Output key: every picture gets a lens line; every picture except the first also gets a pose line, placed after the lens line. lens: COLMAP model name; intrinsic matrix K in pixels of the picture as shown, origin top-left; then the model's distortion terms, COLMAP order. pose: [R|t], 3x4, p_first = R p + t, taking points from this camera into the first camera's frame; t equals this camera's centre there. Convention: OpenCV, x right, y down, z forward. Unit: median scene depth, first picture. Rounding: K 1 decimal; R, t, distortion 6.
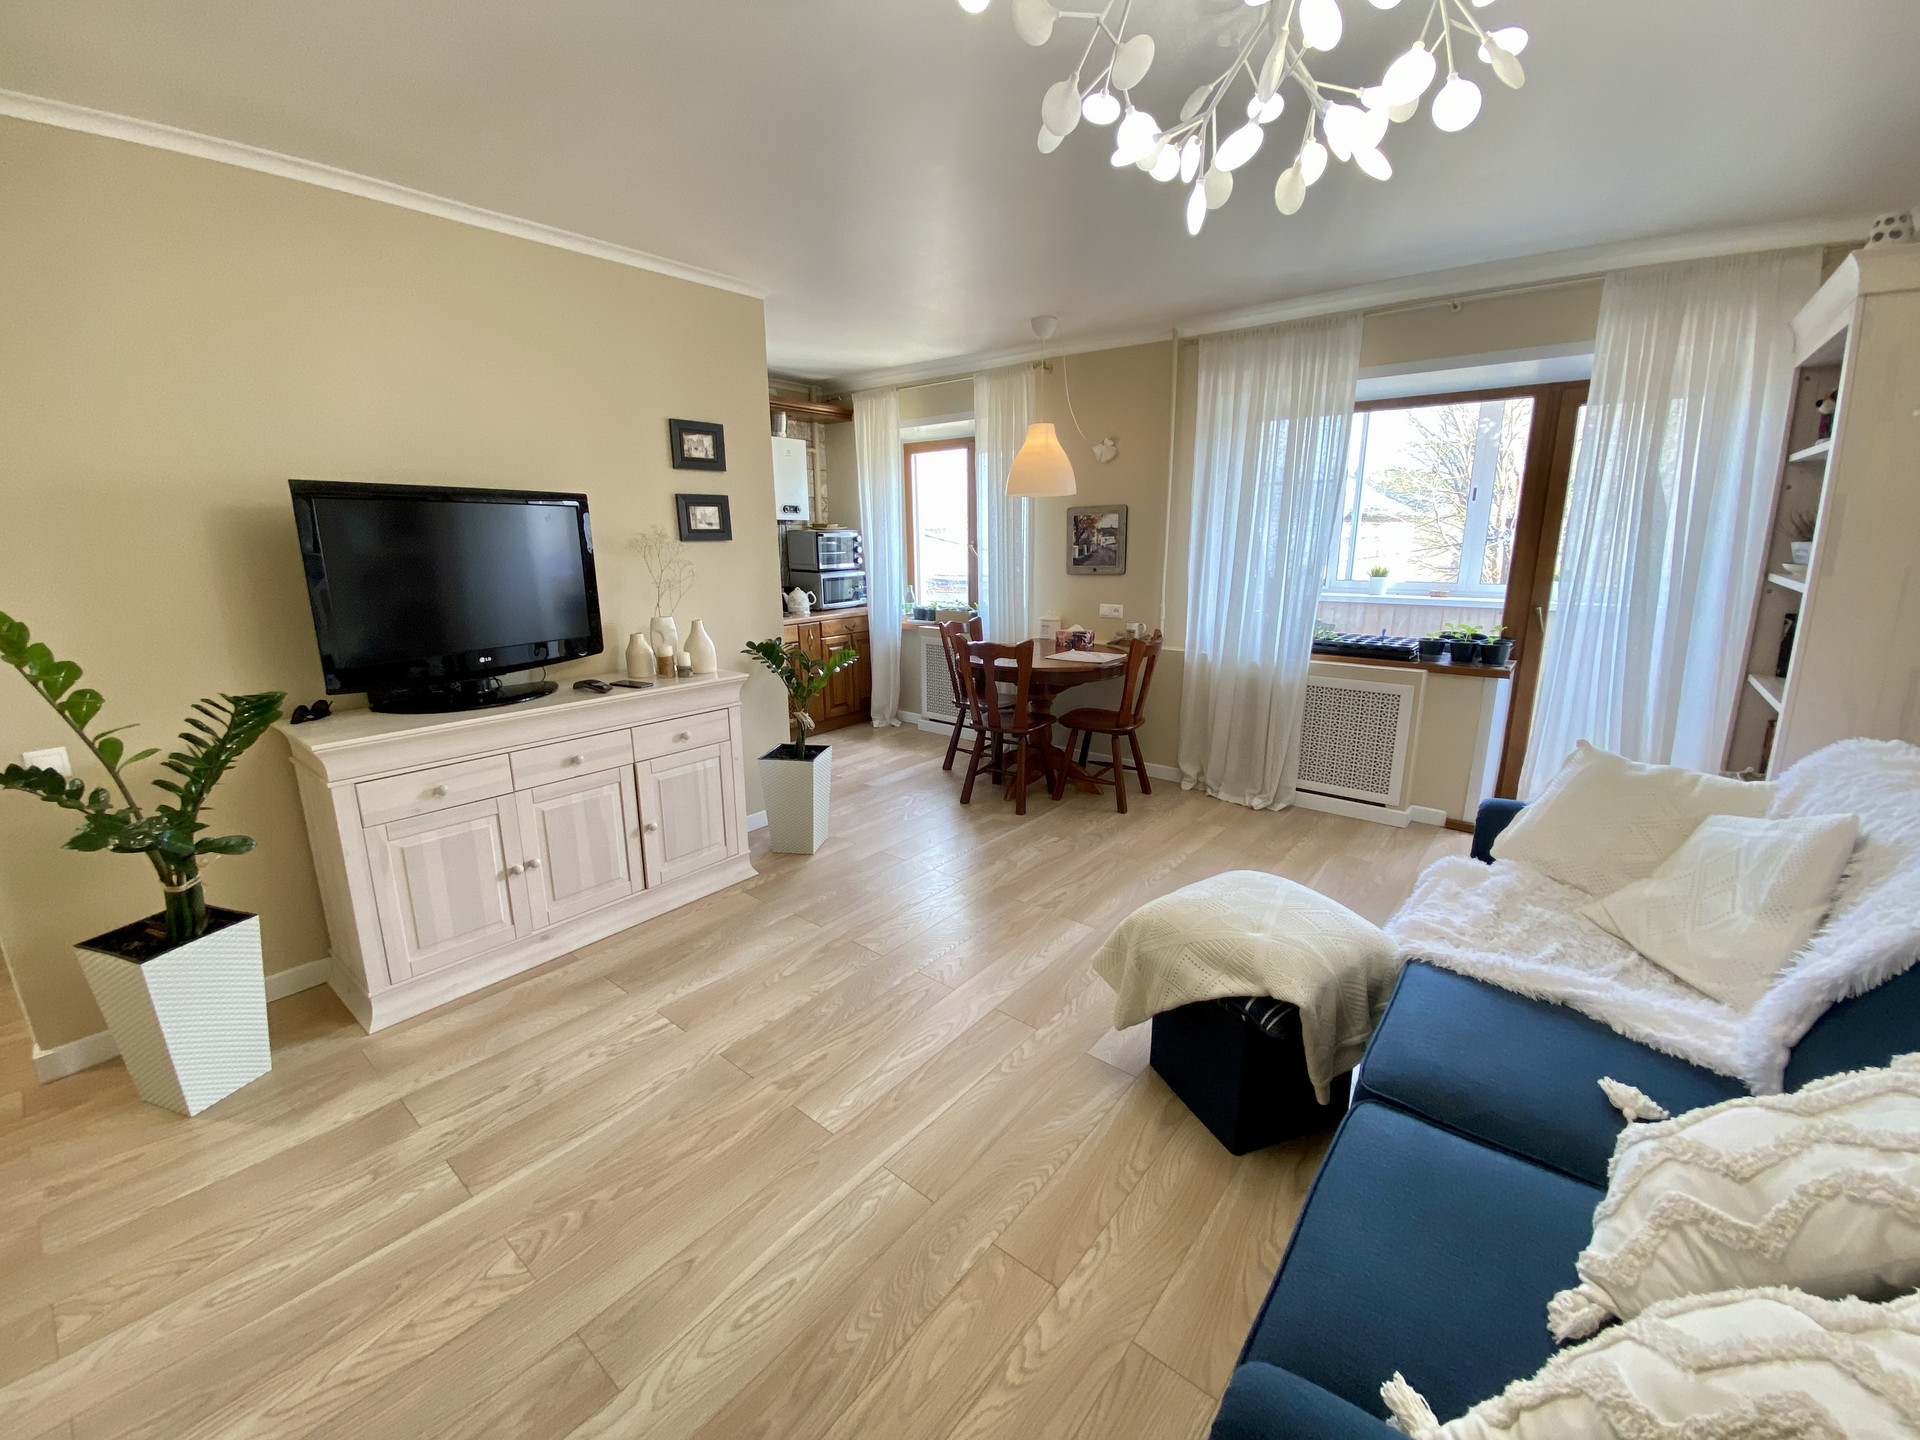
lens RADIAL K [[762.9, 0, 960.0], [0, 762.9, 720.0], [0, 0, 1]] dist [0.053499, -0.035204]
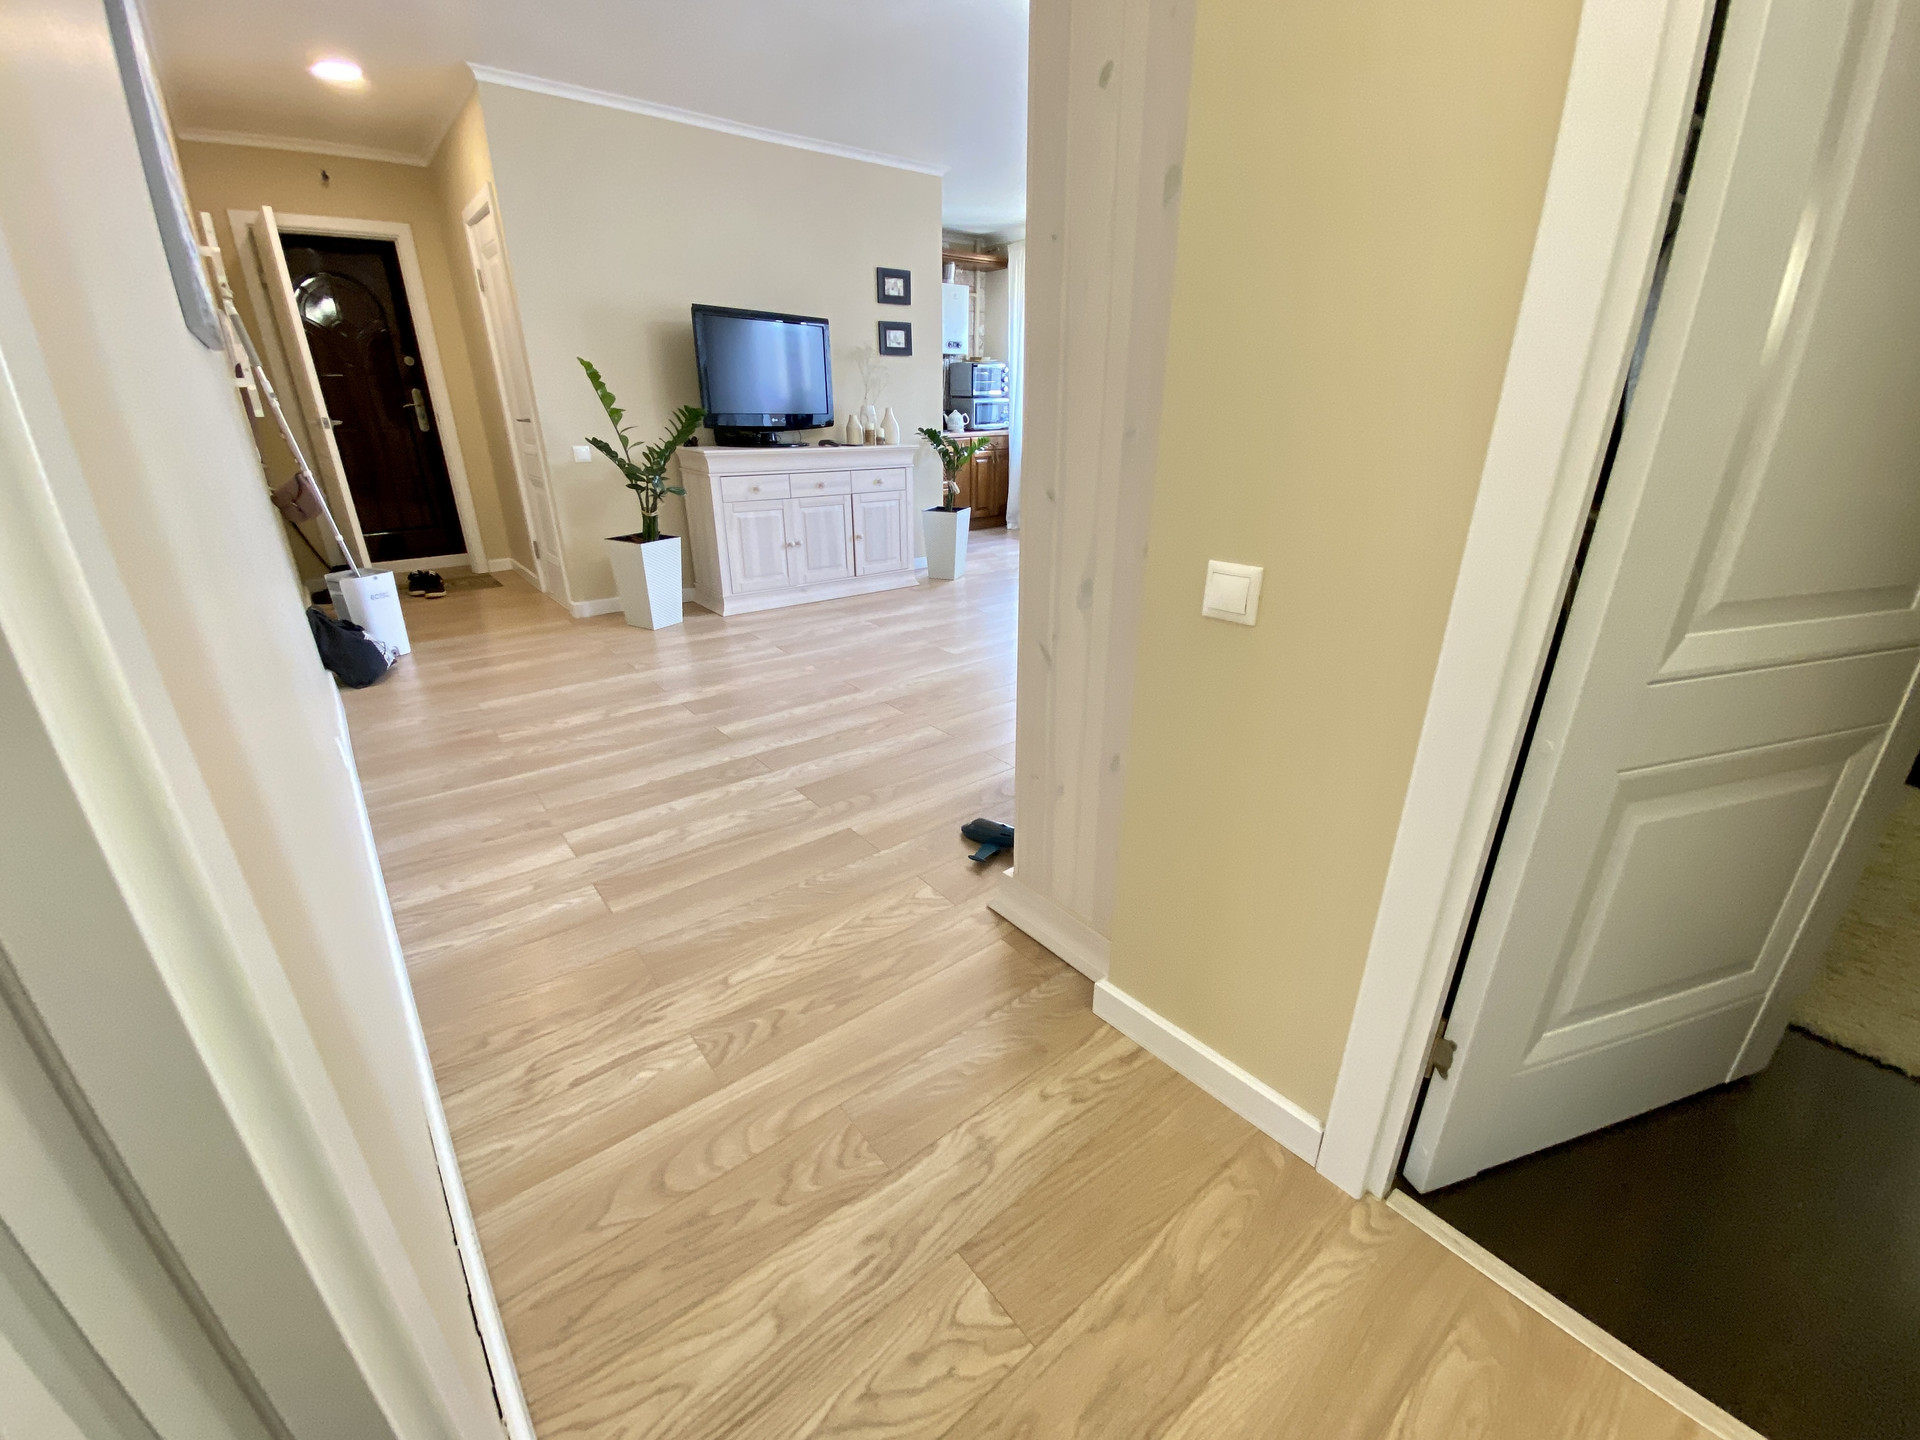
lens RADIAL K [[775.1, 0, 966.2], [0, 775.1, 722.8], [0, 0, 1]] dist [0.019468, -0.000029]
pose [[0.979974, 0.084688, -0.180217, 0.137060], [-0.056745, 0.986296, 0.154920, 0.230092], [0.190867, -0.141591, 0.971350, -0.545867]]
